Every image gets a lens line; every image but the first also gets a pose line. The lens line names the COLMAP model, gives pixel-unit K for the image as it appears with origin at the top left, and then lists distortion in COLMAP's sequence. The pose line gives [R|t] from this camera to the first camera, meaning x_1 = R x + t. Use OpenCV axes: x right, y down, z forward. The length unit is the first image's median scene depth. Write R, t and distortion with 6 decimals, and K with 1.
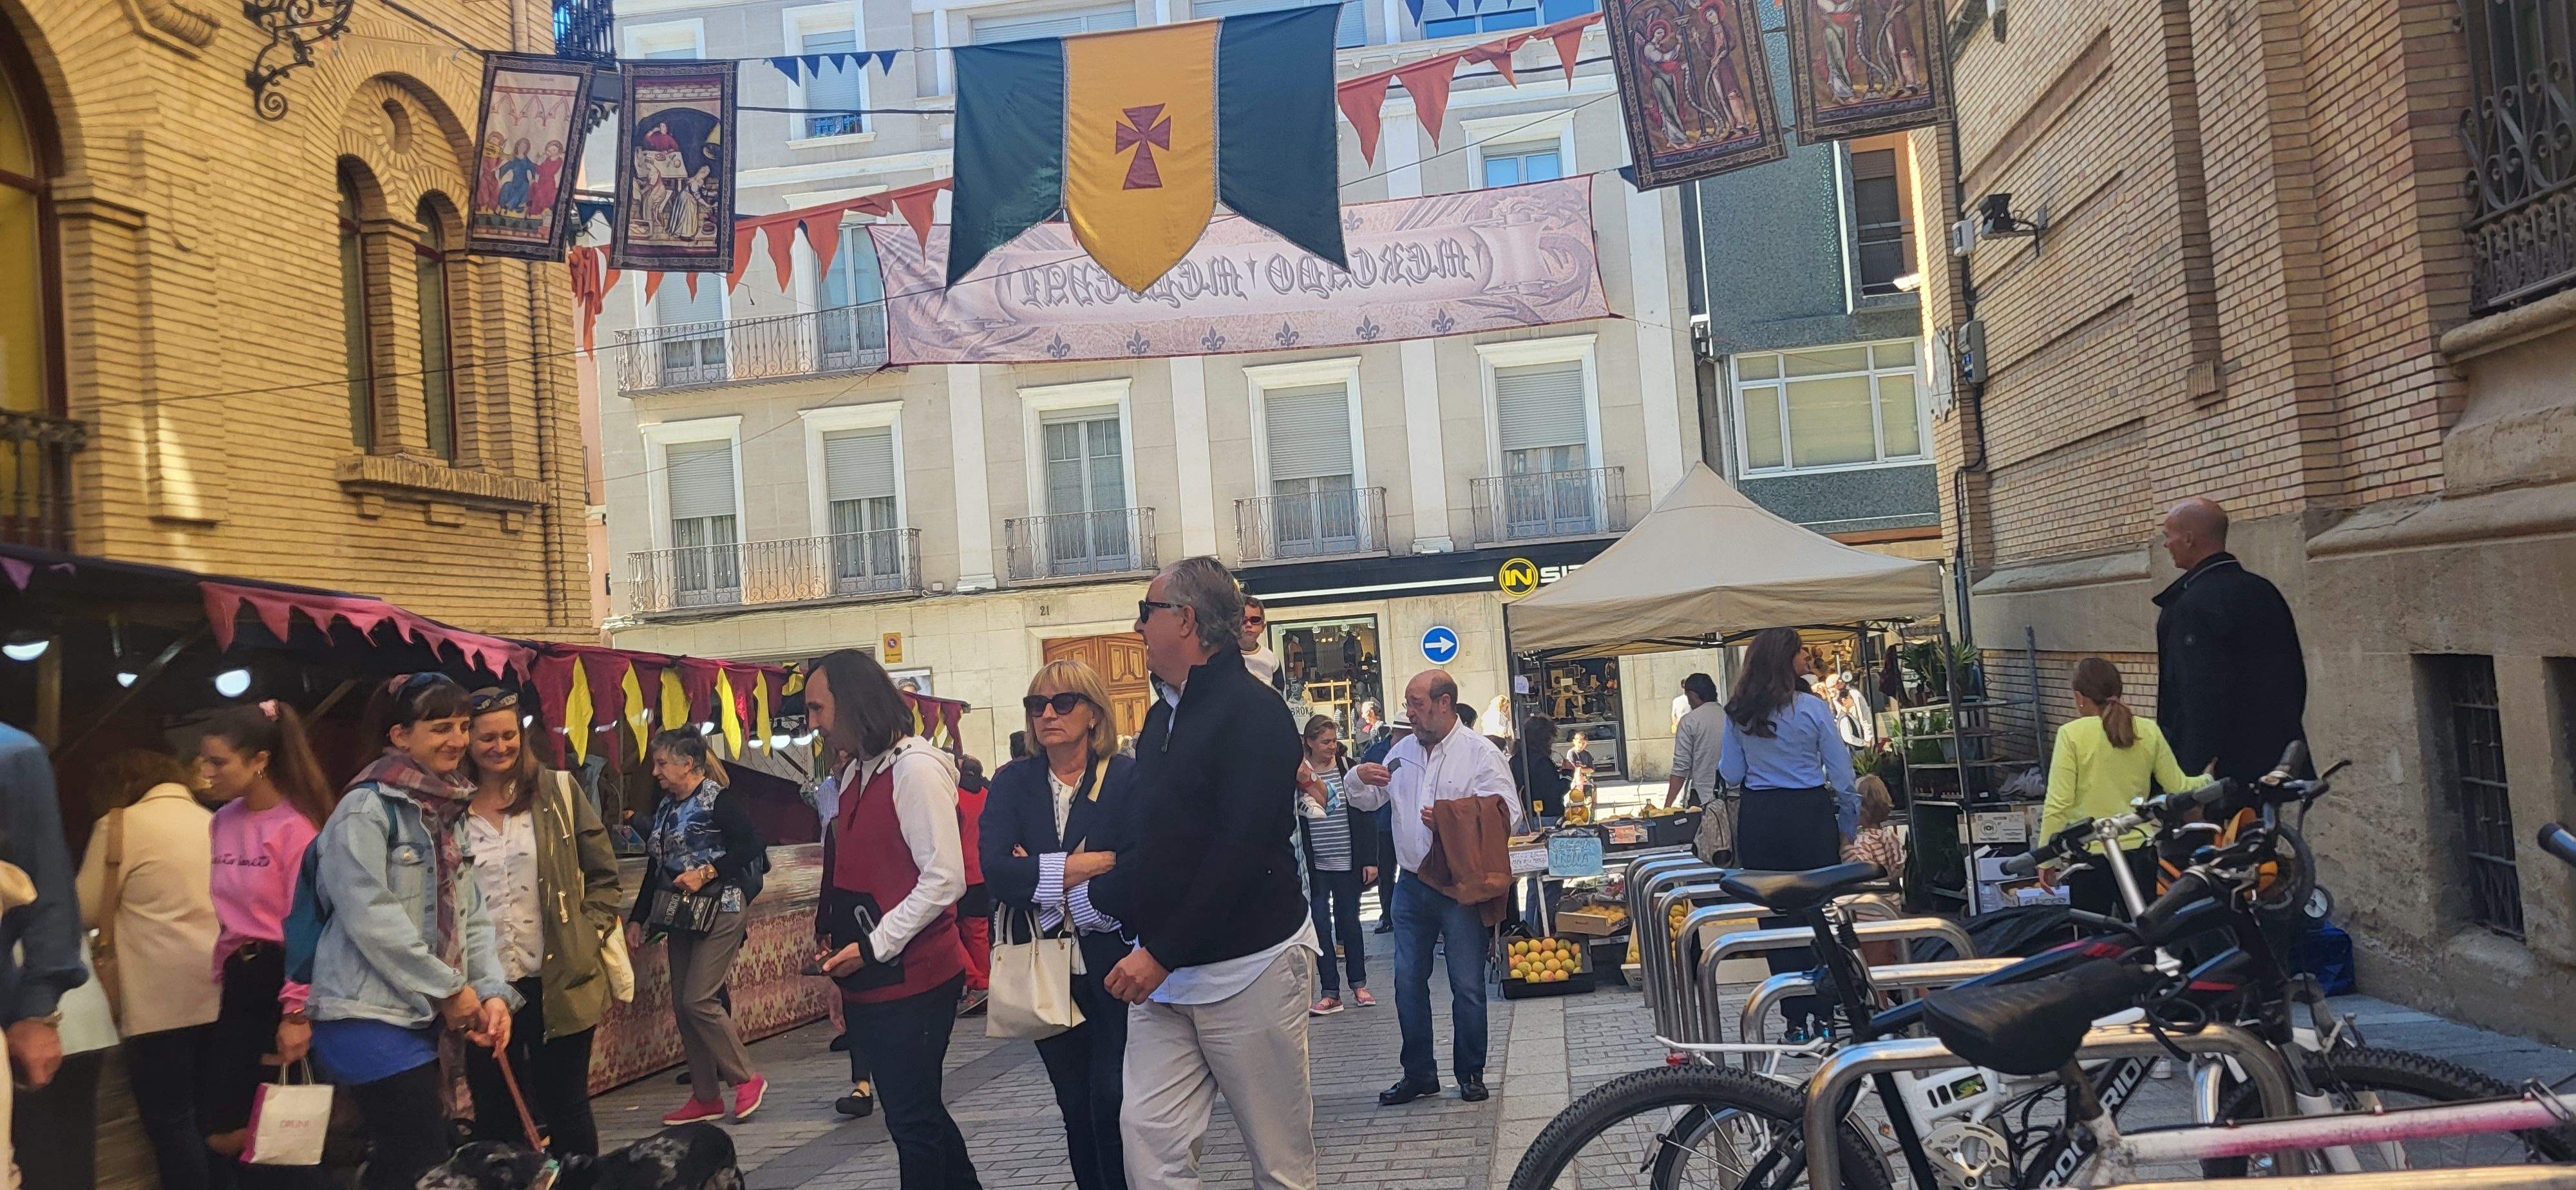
lens RADIAL K [[1964.6, 0, 1321.0], [0, 1964.6, 567.9], [0, 0, 1]] dist [0.075069, -0.051051]
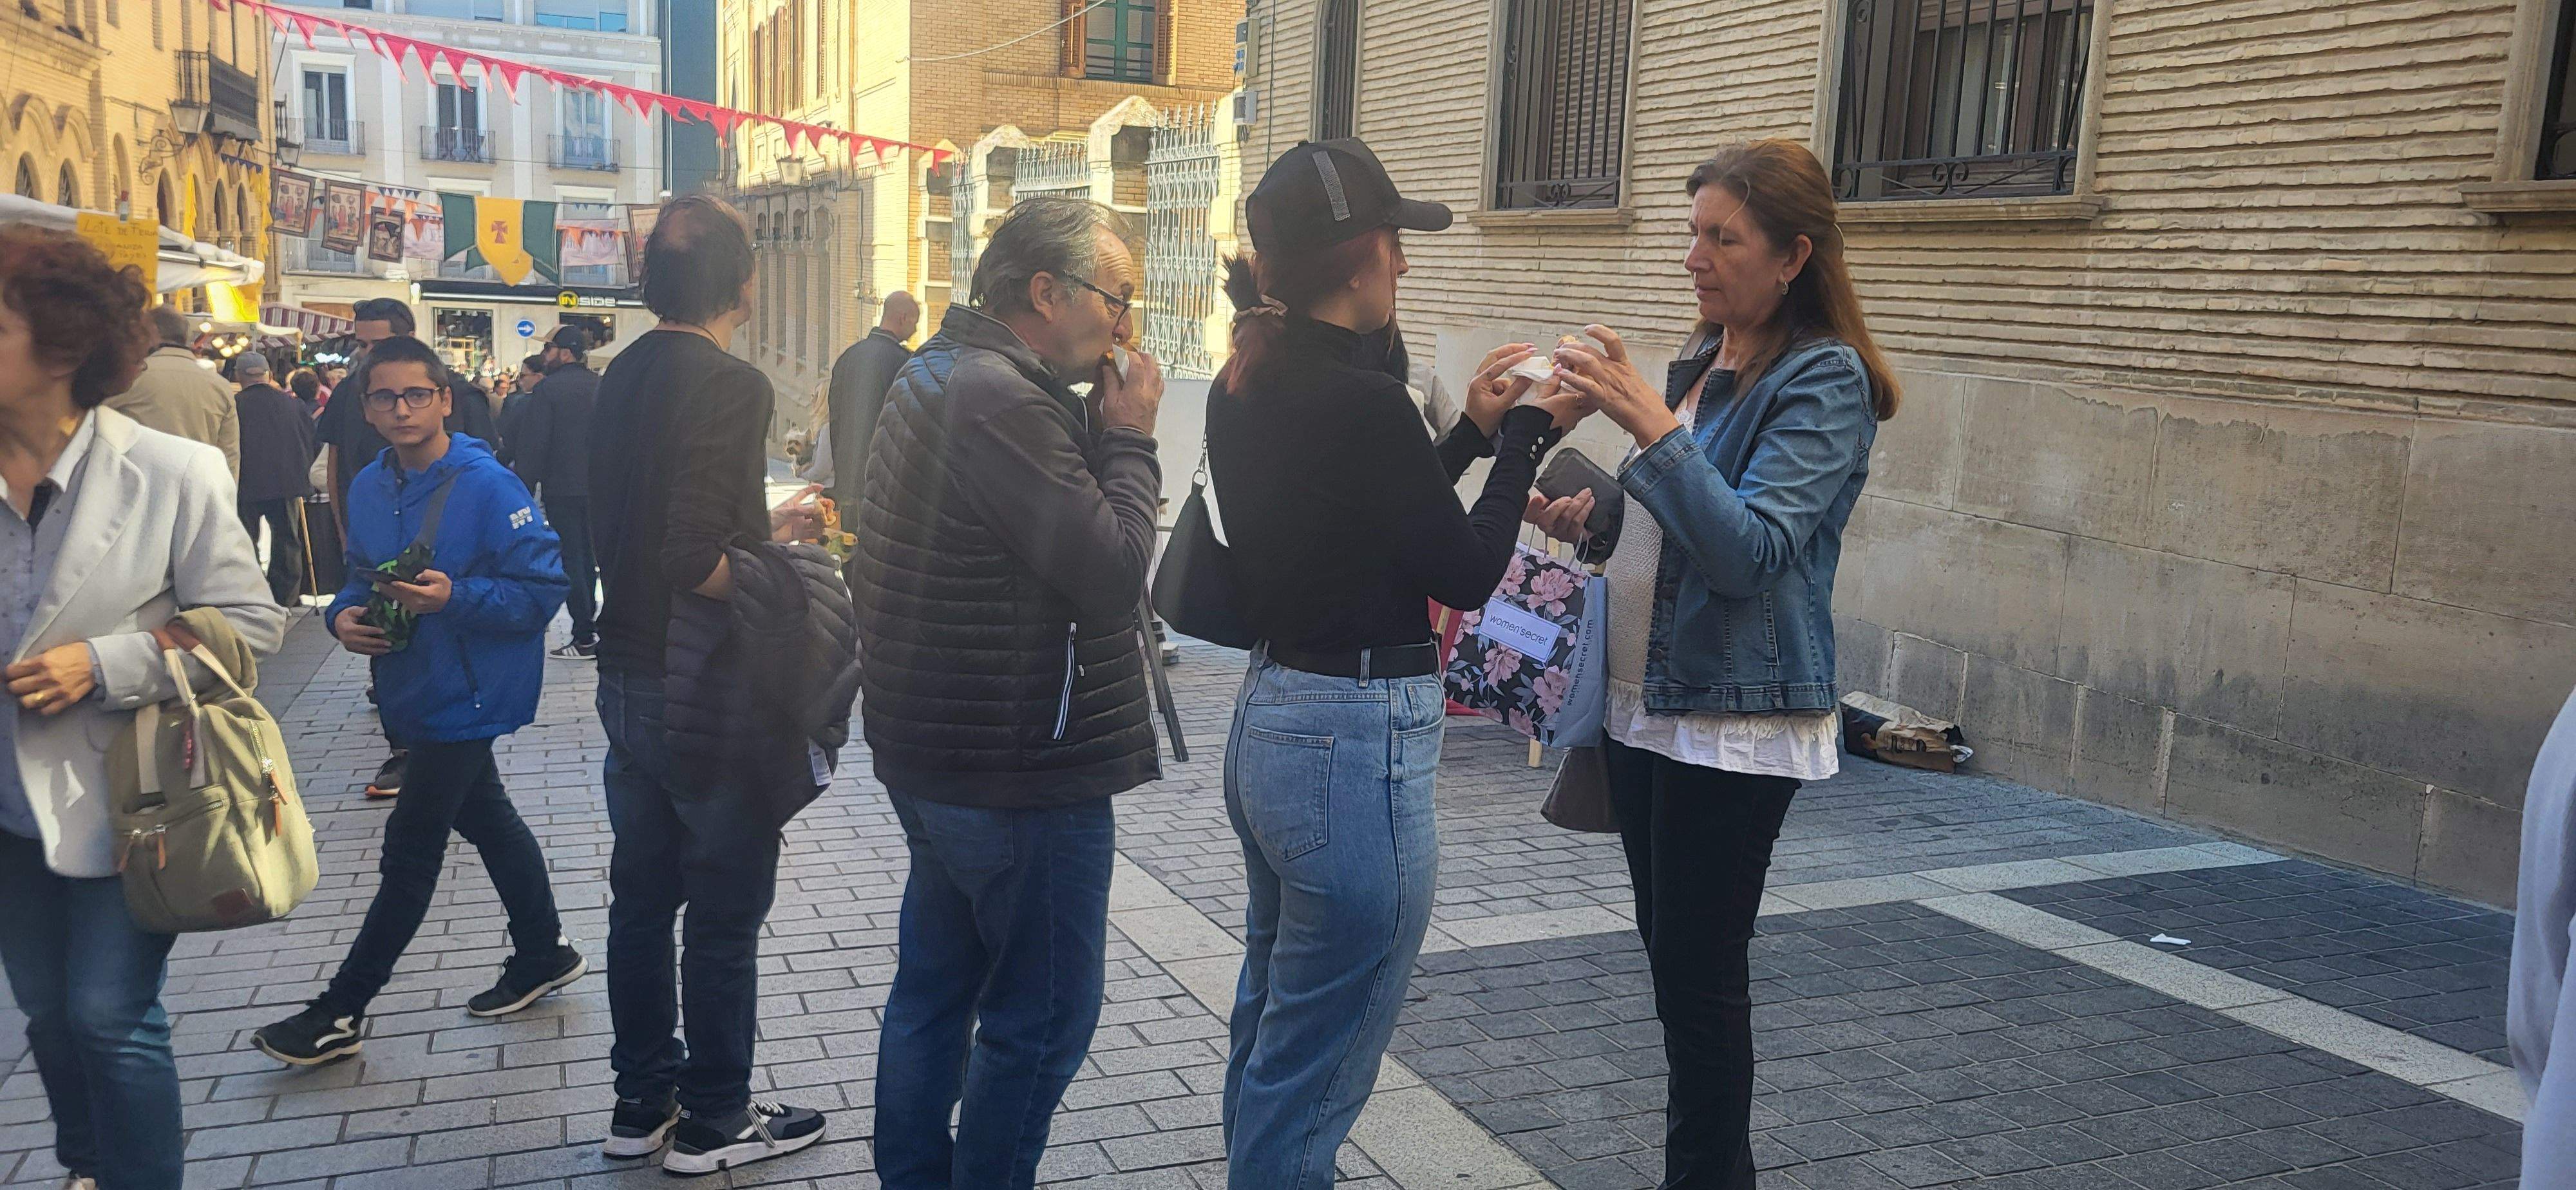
lens RADIAL K [[1964.6, 0, 1273.1], [0, 1964.6, 573.7], [0, 0, 1]] dist [0.075069, -0.051051]
pose [[0.885505, 0.044819, 0.462464, -0.419739], [-0.130937, 0.979067, 0.155828, -0.291534], [-0.445800, -0.198540, 0.872837, -2.620259]]
